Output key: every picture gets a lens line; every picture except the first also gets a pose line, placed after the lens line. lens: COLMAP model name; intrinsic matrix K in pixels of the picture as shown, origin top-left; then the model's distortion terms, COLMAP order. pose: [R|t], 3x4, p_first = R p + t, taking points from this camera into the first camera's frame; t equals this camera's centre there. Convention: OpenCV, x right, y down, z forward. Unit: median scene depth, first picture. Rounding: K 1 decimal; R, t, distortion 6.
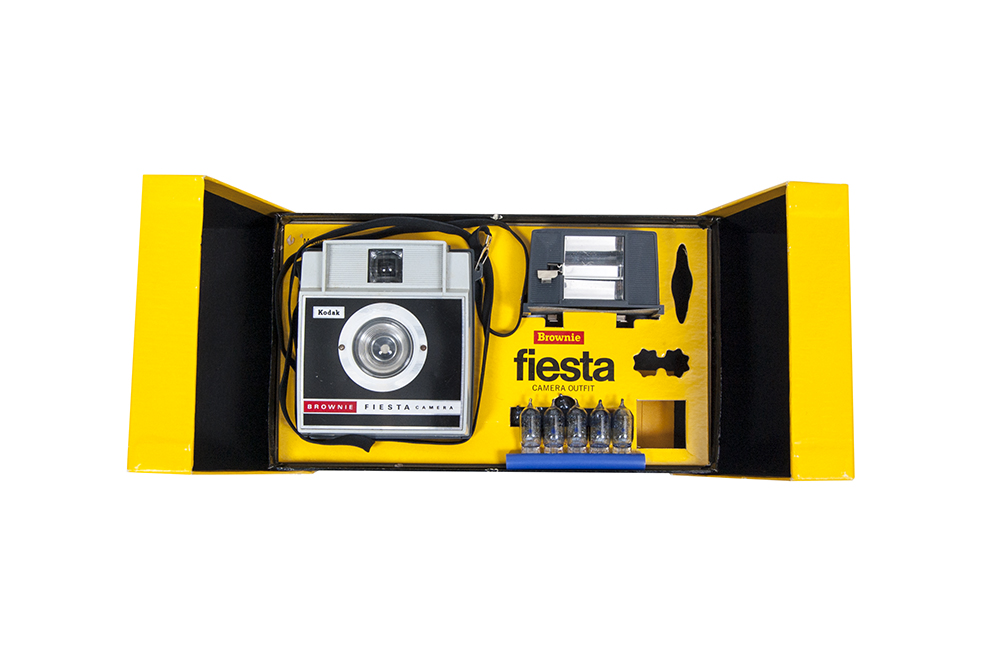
lens RADIAL K [[1318.1, 0, 497.5], [0, 1318.1, 322.1], [0, 0, 1]] dist [0.172580, 0.000000]
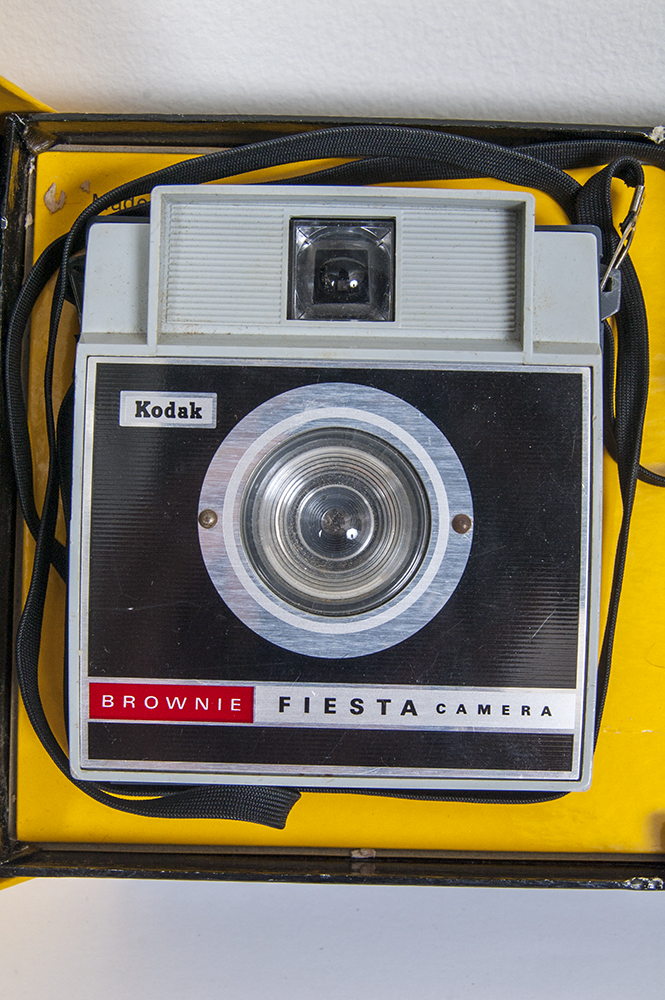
lens RADIAL K [[1596.4, 0, 333.6], [0, 1596.4, 500.6], [0, 0, 1]] dist [-0.025770, 0.000000]
pose [[0.999794, 0.012776, 0.015743, -0.092858], [-0.013464, 0.998925, 0.044347, -0.003023], [-0.015159, -0.044550, 0.998892, 0.607407]]
